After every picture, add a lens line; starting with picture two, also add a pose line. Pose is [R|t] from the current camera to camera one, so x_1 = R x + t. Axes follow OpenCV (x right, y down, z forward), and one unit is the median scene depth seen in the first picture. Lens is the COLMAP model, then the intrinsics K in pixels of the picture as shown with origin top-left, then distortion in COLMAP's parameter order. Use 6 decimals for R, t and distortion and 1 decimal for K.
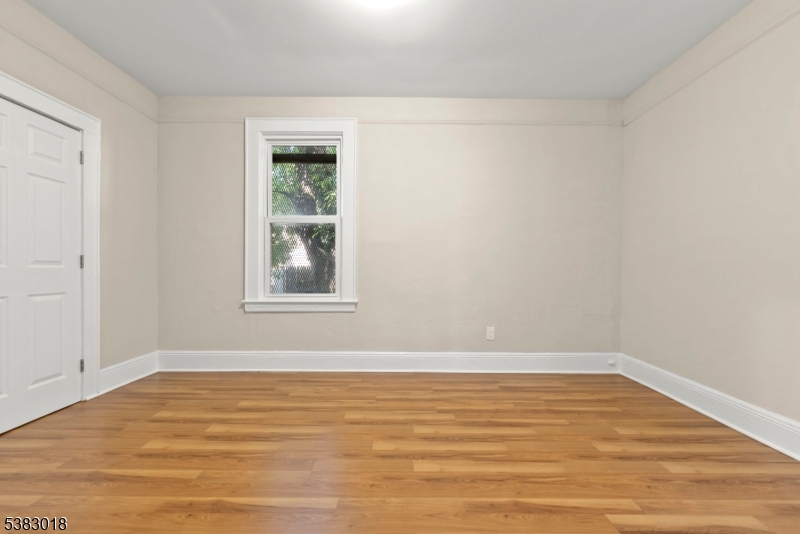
lens RADIAL K [[324.6, 0, 402.3], [0, 324.6, 265.9], [0, 0, 1]] dist [0.002401, -0.000222]
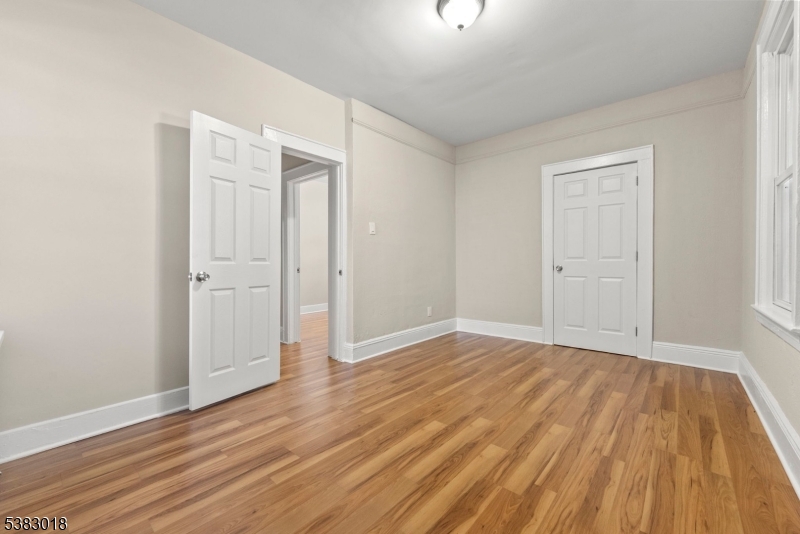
lens RADIAL K [[324.6, 0, 402.3], [0, 324.6, 265.9], [0, 0, 1]] dist [0.002401, -0.000222]
pose [[-0.649971, 0.003220, -0.759953, 0.859370], [0.005023, 0.999987, -0.000059, 0.027194], [0.759943, -0.003855, -0.649979, 1.382074]]
